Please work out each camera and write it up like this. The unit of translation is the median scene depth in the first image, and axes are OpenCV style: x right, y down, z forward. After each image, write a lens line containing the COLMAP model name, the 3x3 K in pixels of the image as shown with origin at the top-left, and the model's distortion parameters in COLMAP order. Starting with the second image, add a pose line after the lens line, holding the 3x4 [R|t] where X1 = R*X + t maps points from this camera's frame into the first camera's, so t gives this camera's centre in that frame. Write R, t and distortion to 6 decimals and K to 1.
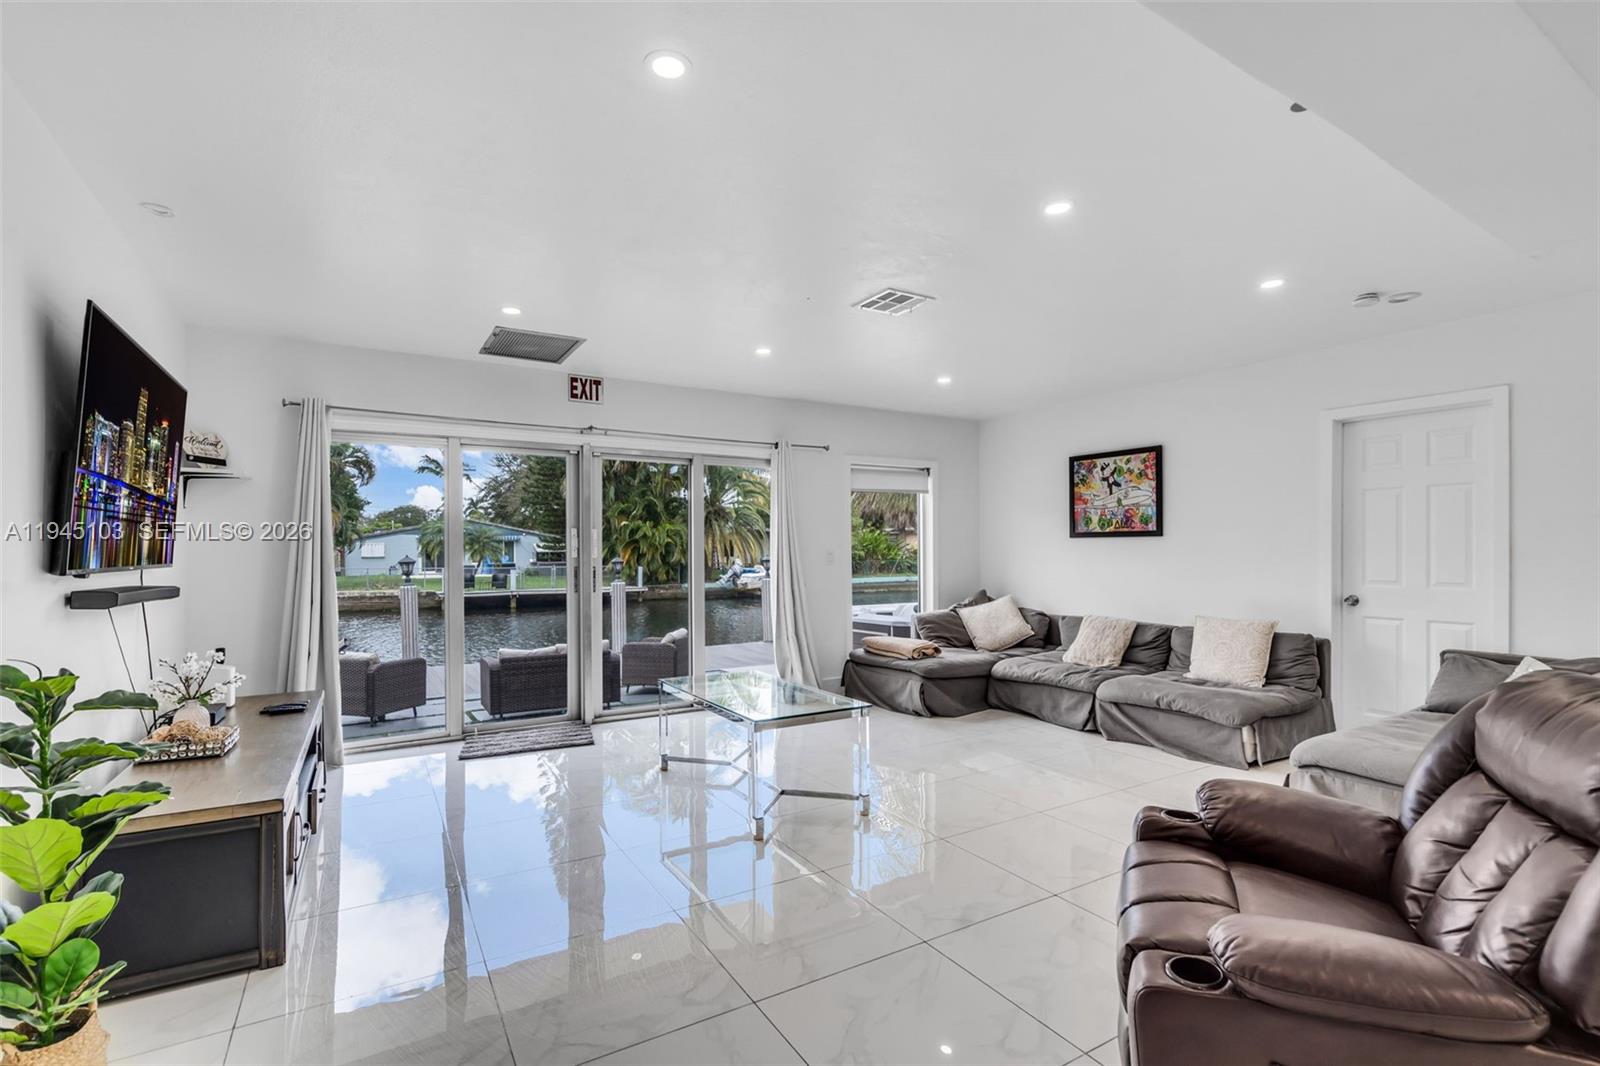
lens RADIAL K [[737.1, 0, 800.8], [0, 737.1, 558.9], [0, 0, 1]] dist [-0.000756, 0.000040]
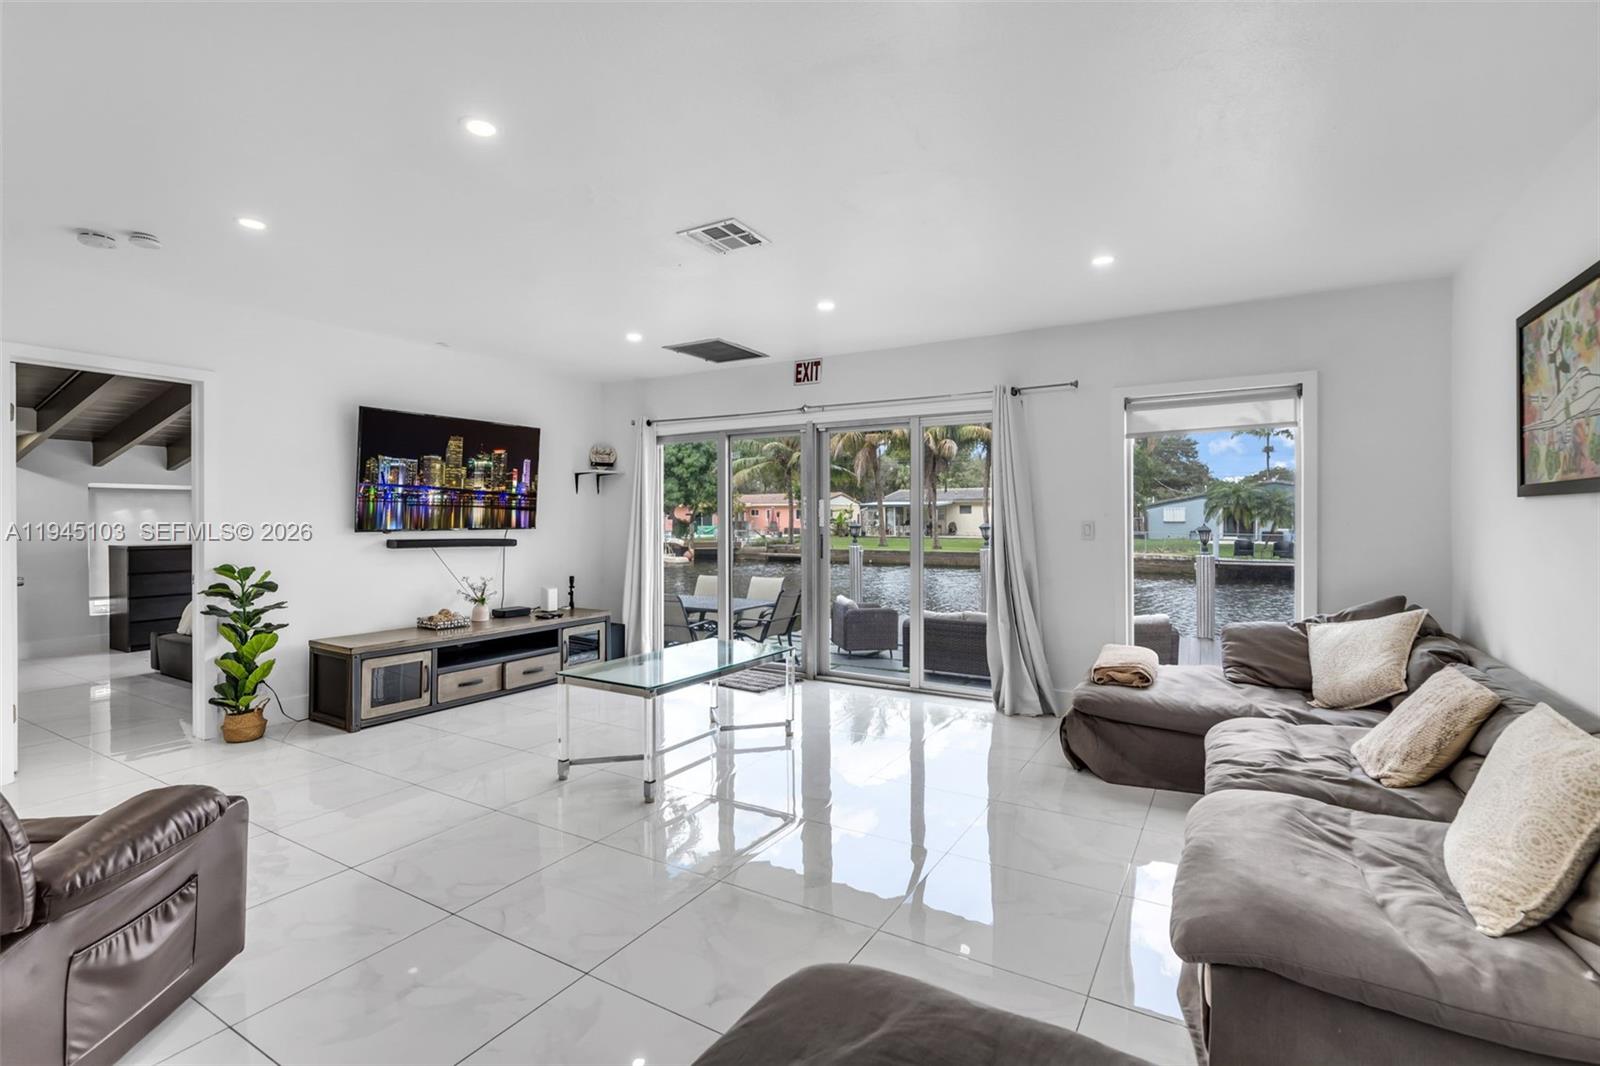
lens RADIAL K [[733.3, 0, 796.9], [0, 733.3, 535.1], [0, 0, 1]] dist [-0.000214, 0.000708]
pose [[0.473846, 0.023784, -0.880287, 0.581491], [-0.008865, 0.999713, 0.022239, -0.011581], [0.880563, -0.002734, 0.473921, 0.415994]]
